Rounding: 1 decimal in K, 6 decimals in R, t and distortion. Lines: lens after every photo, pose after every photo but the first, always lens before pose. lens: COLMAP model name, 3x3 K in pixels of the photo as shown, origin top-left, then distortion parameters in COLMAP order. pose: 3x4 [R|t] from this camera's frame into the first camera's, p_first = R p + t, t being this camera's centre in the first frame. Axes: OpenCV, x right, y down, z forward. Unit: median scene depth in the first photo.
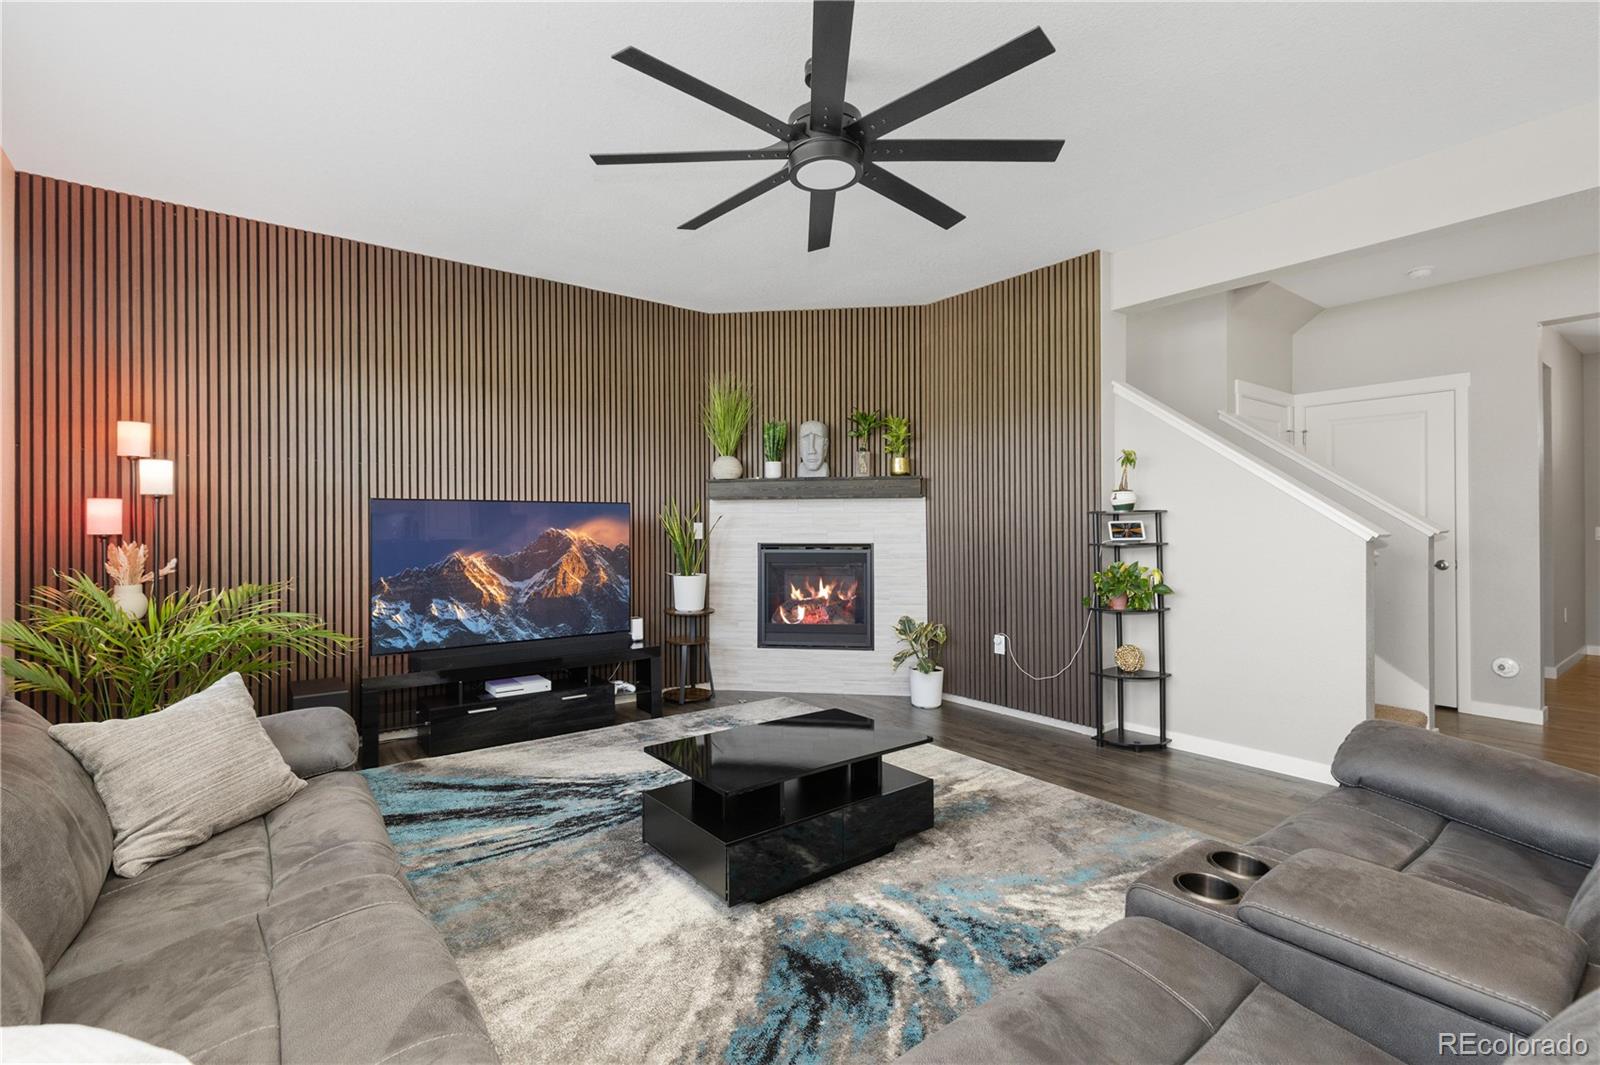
lens RADIAL K [[725.4, 0, 793.5], [0, 725.4, 530.2], [0, 0, 1]] dist [0.005585, -0.001084]
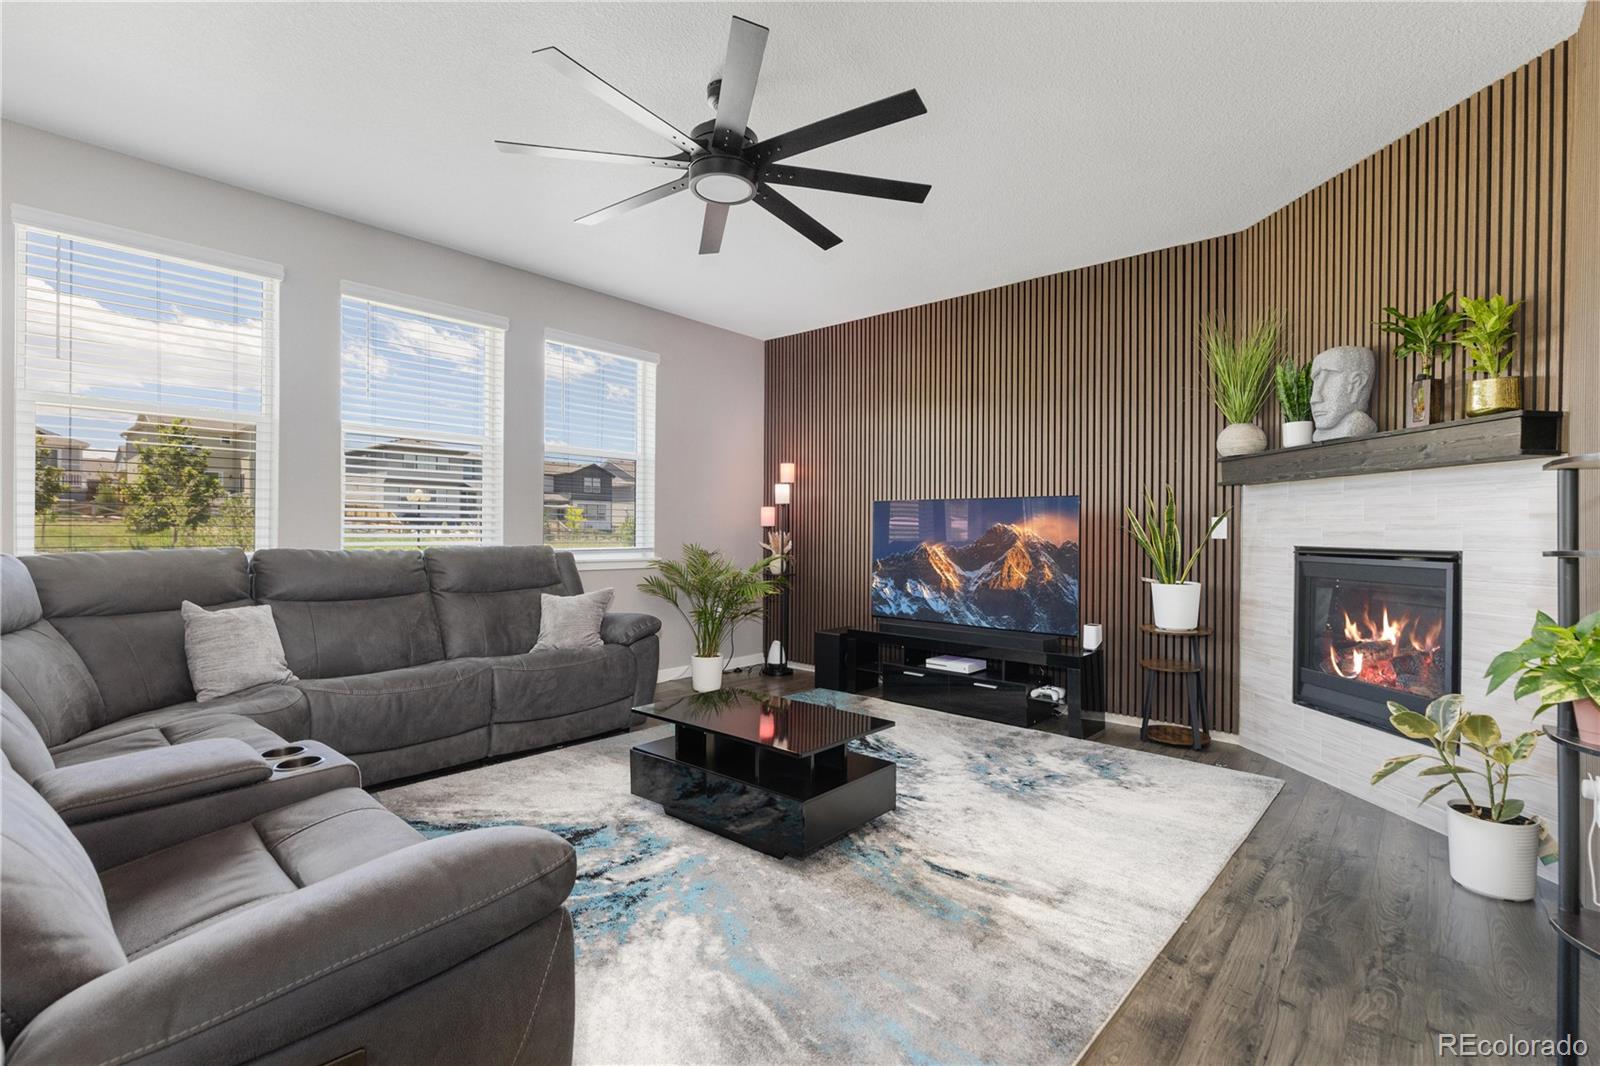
lens RADIAL K [[739.2, 0, 793.7], [0, 739.2, 534.0], [0, 0, 1]] dist [0.007600, -0.000301]
pose [[0.191595, 0.007913, -0.981442, 0.658705], [-0.013592, 0.999893, 0.005408, 0.011263], [0.981380, 0.012303, 0.191682, 0.510341]]
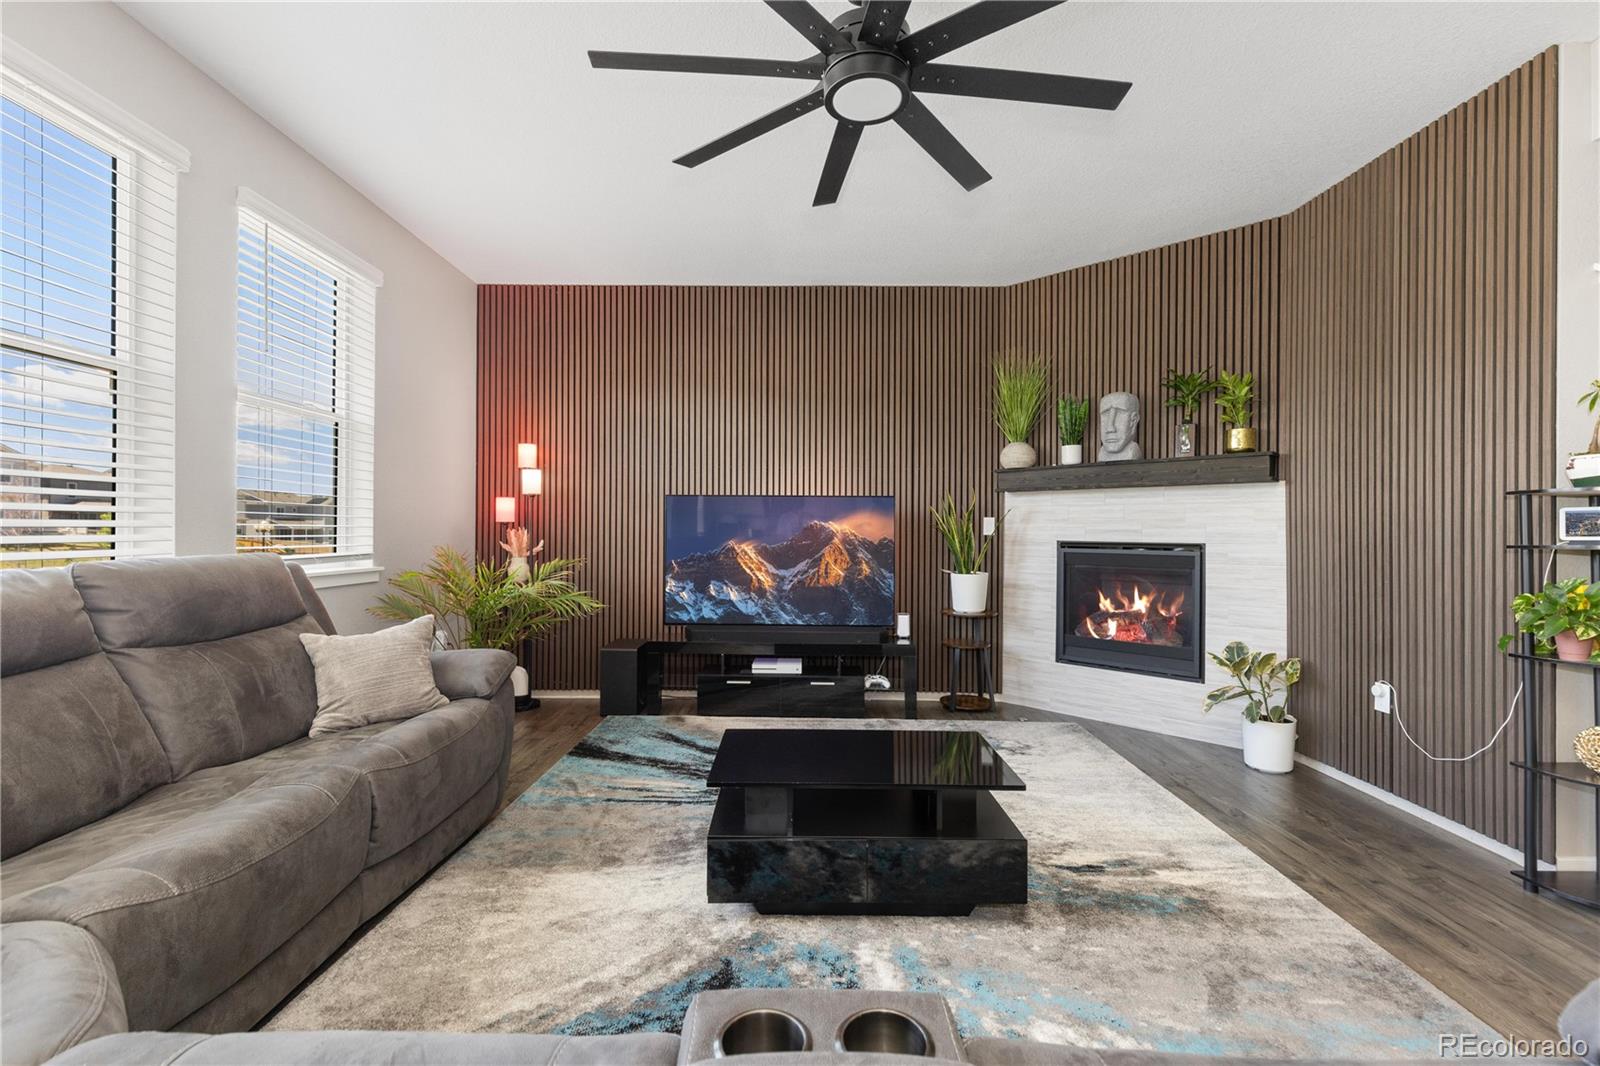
lens RADIAL K [[725.4, 0, 793.5], [0, 725.4, 530.7], [0, 0, 1]] dist [0.005585, -0.001084]
pose [[0.787417, 0.008407, -0.616364, 0.291817], [-0.012381, 0.999921, -0.002178, 0.014395], [0.616297, 0.009346, 0.787459, 0.154109]]
